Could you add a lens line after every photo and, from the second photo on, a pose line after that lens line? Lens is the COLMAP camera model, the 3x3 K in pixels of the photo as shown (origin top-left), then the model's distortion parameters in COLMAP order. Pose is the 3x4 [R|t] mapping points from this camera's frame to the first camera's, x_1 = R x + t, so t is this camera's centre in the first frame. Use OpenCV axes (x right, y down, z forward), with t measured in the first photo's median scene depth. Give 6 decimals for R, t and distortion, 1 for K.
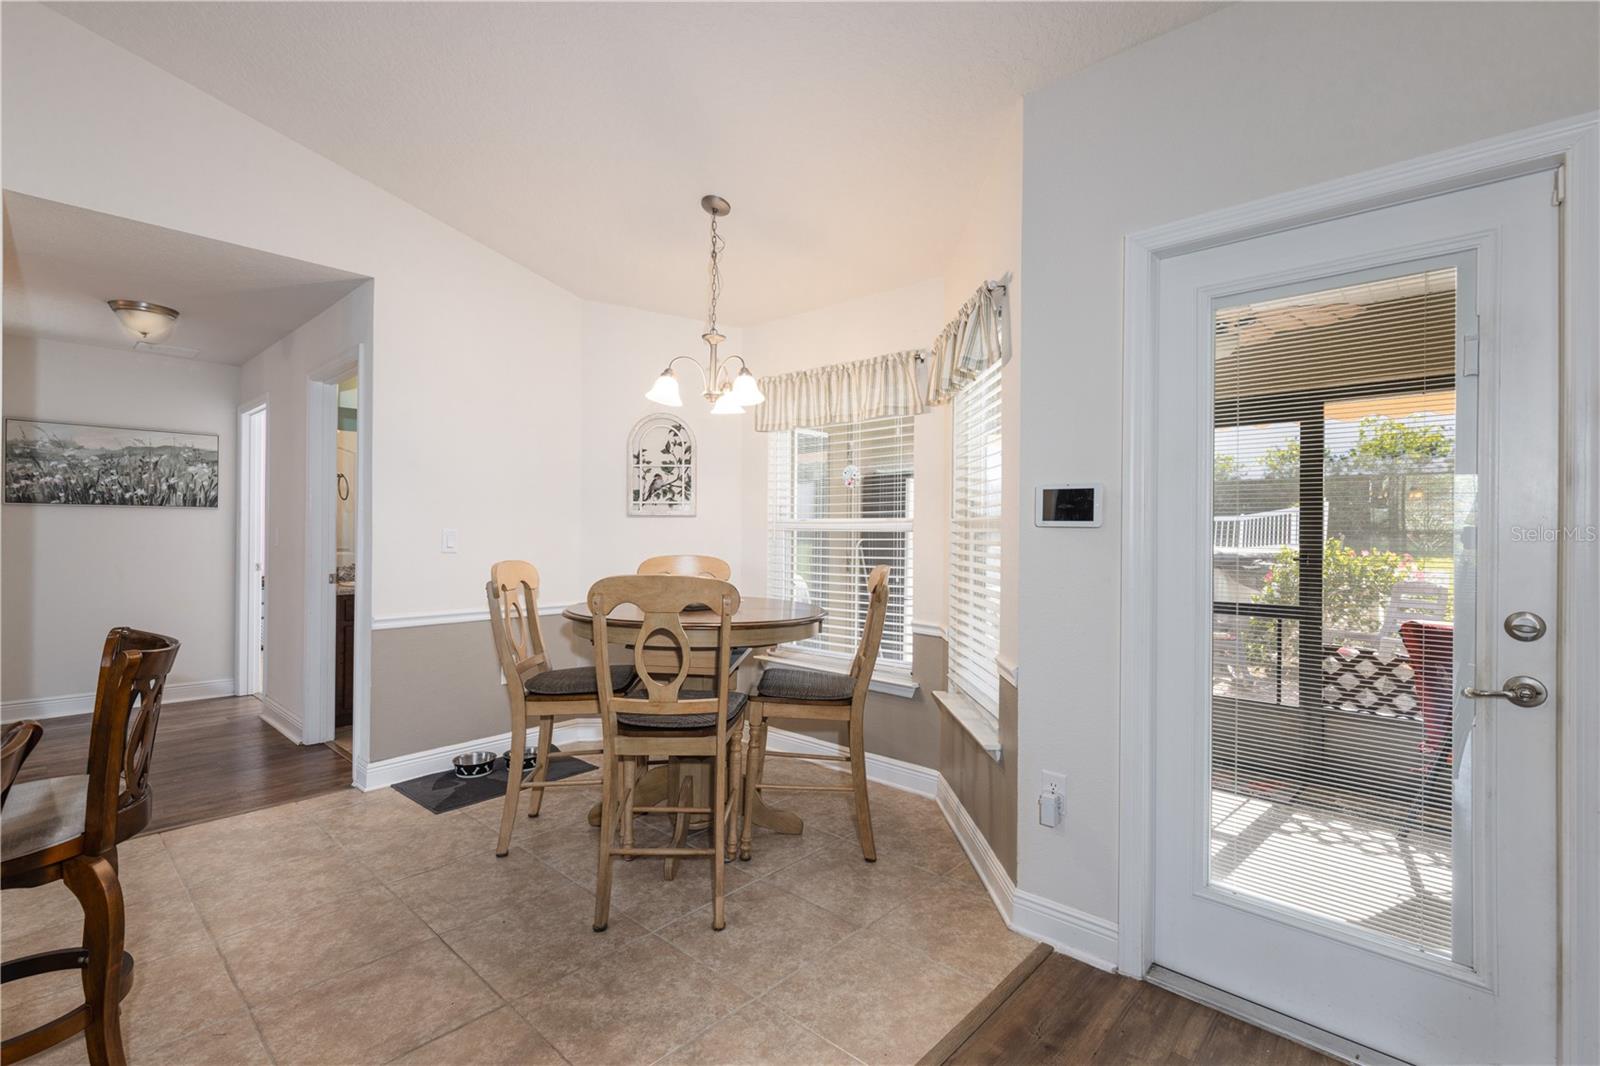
lens RADIAL K [[717.2, 0, 812.5], [0, 717.2, 530.7], [0, 0, 1]] dist [0.007142, -0.001422]
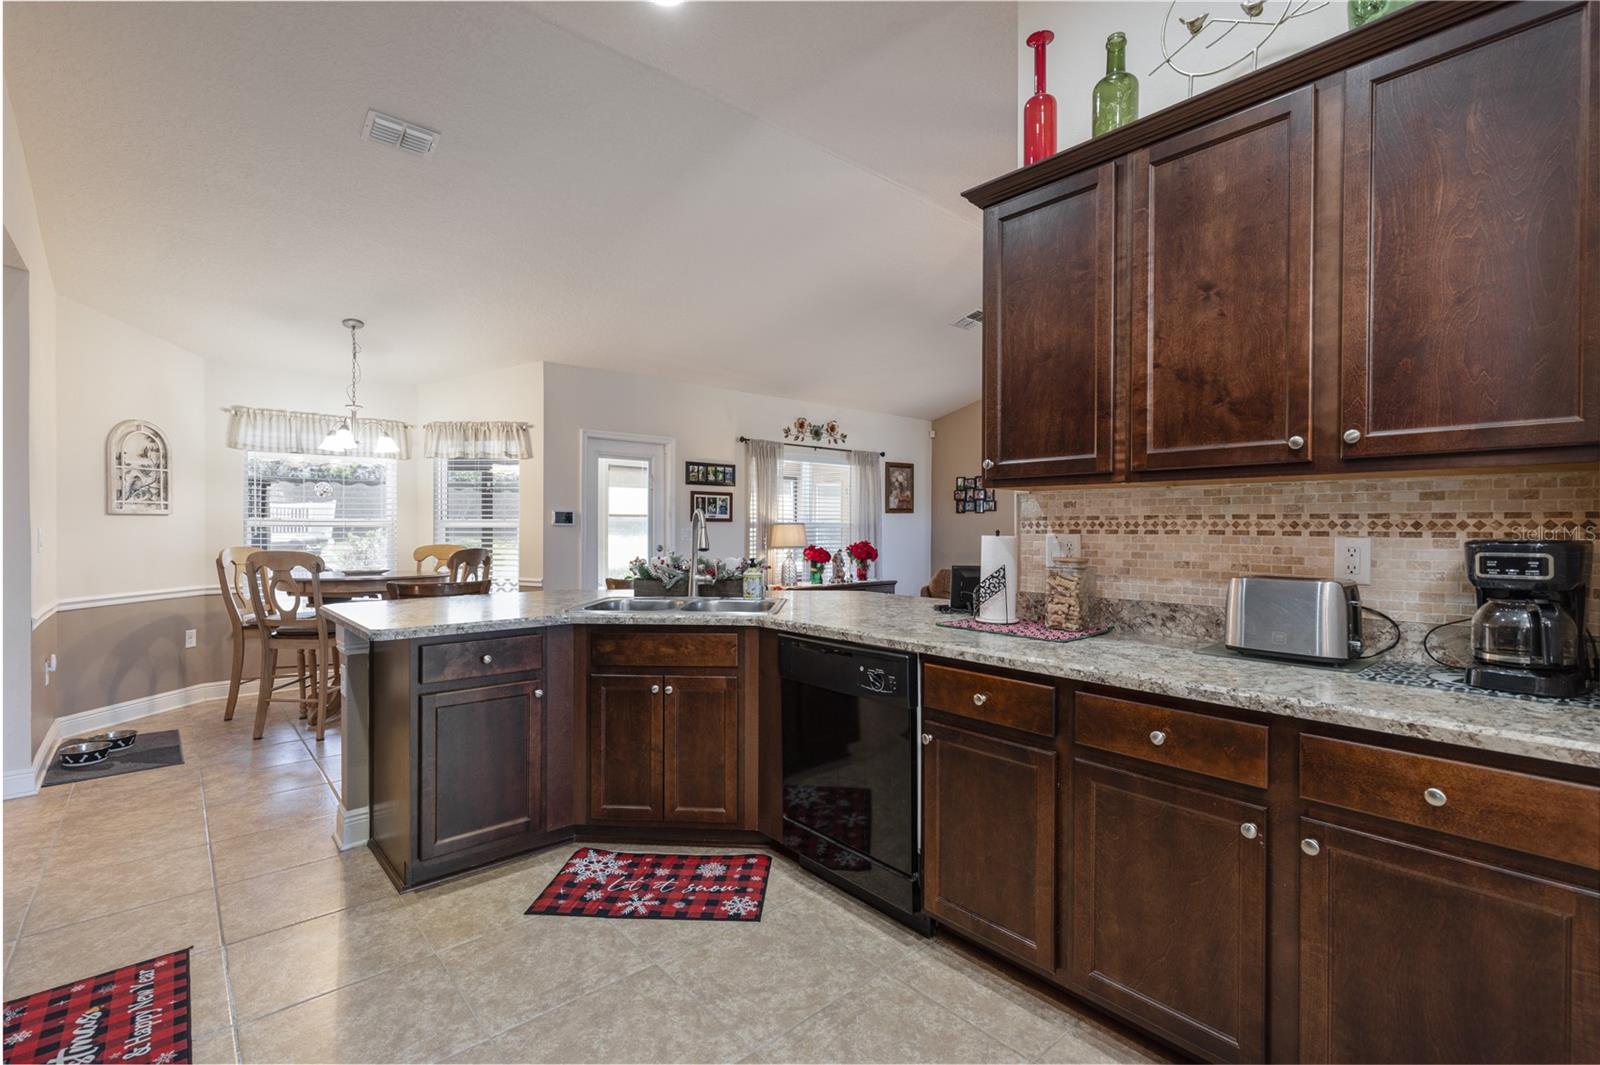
lens RADIAL K [[717.2, 0, 802.9], [0, 717.2, 529.0], [0, 0, 1]] dist [0.007142, -0.001422]
pose [[0.110491, -0.010969, 0.993817, -1.186637], [-0.002291, 0.999934, 0.011291, -0.012974], [-0.993874, -0.003525, 0.110459, -0.121748]]
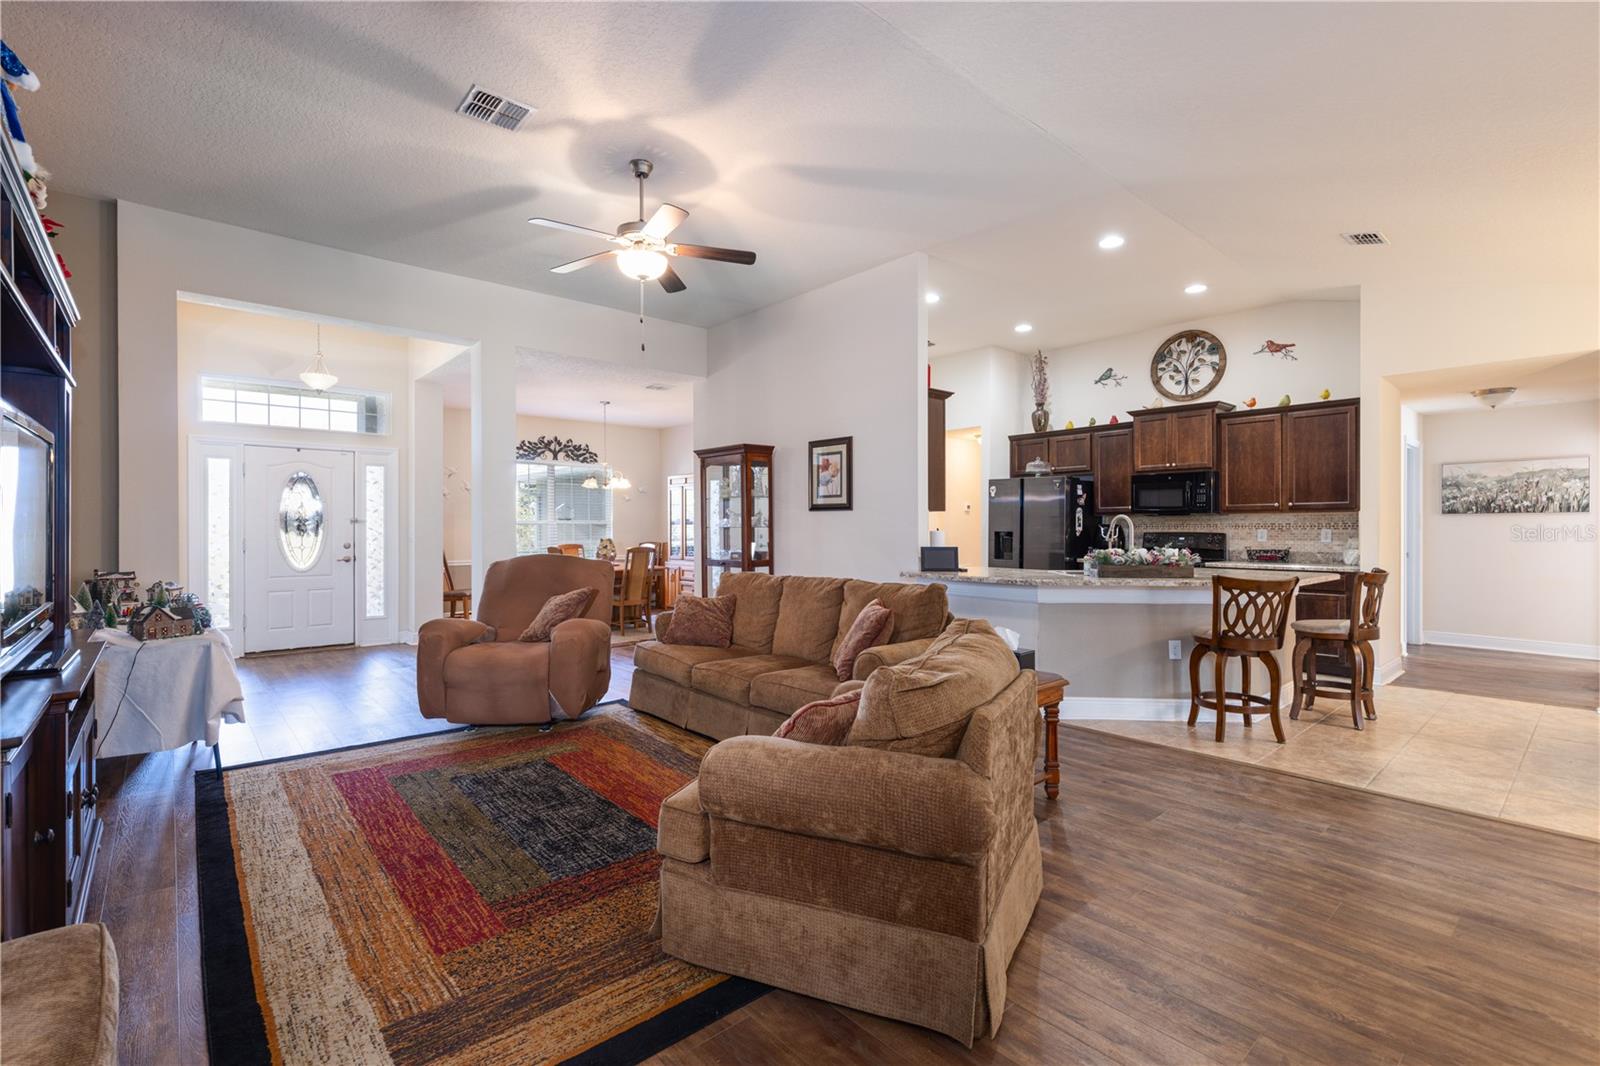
lens RADIAL K [[717.2, 0, 796.4], [0, 717.2, 532.3], [0, 0, 1]] dist [0.007142, -0.001422]
pose [[-0.119384, -0.002644, -0.992845, 0.786186], [0.003167, 0.999990, -0.003044, 0.004200], [0.992843, -0.003508, -0.119374, -0.319203]]
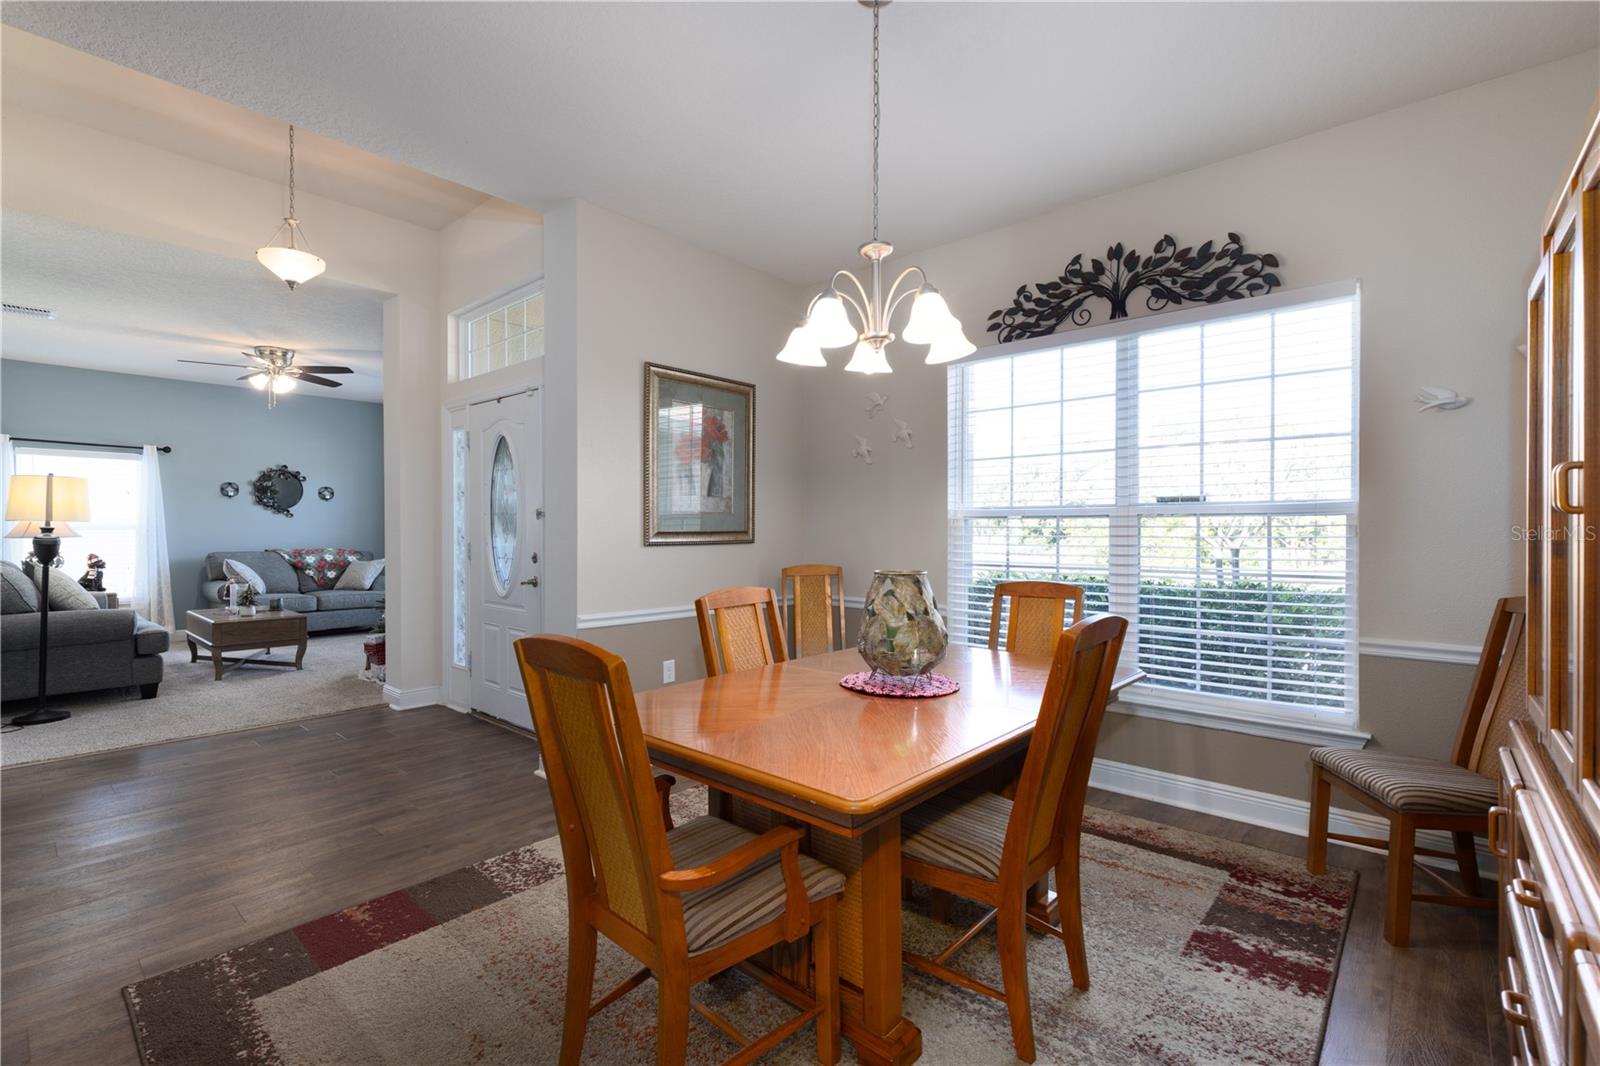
lens RADIAL K [[717.2, 0, 799.3], [0, 717.2, 532.0], [0, 0, 1]] dist [0.007142, -0.001422]
pose [[-0.999908, -0.009988, -0.009176, -1.234183], [-0.010007, 0.999948, 0.002036, -0.013338], [0.009155, 0.002127, -0.999956, -0.641364]]
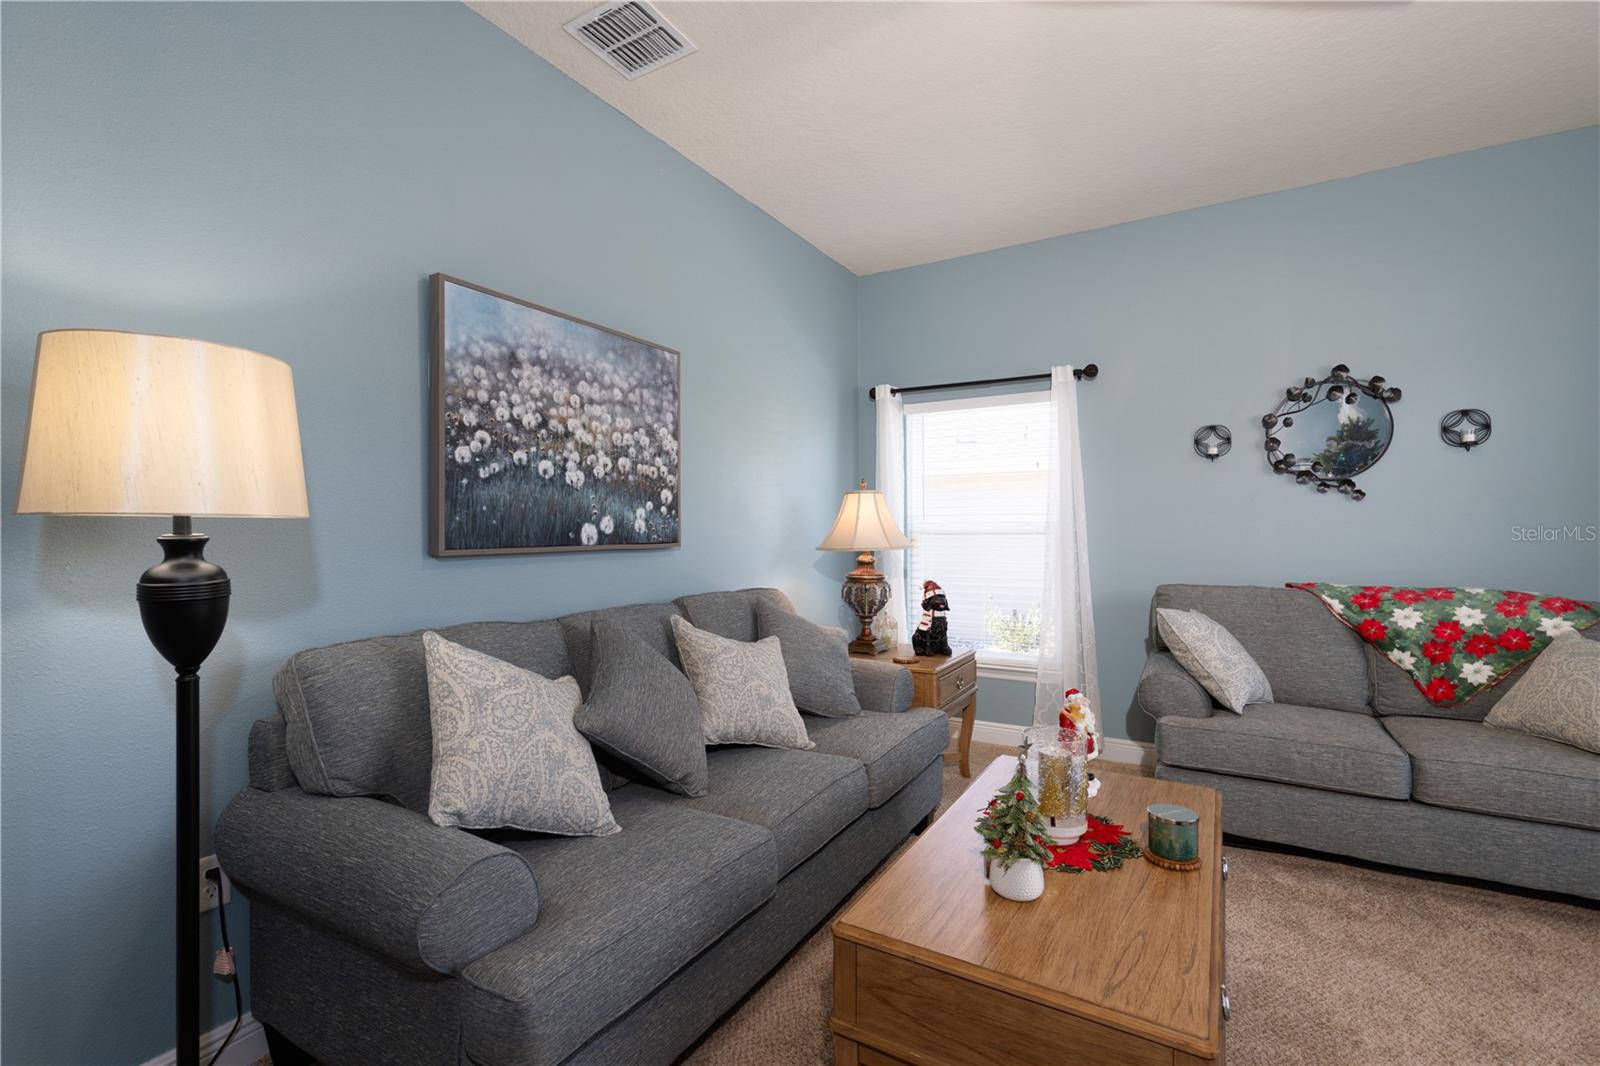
lens RADIAL K [[717.2, 0, 796.2], [0, 717.2, 529.3], [0, 0, 1]] dist [0.007142, -0.001422]
pose [[-0.196378, -0.008656, 0.980490, -0.459353], [0.002313, 0.999954, 0.009291, -0.013391], [-0.980525, 0.004092, -0.196349, -1.938613]]
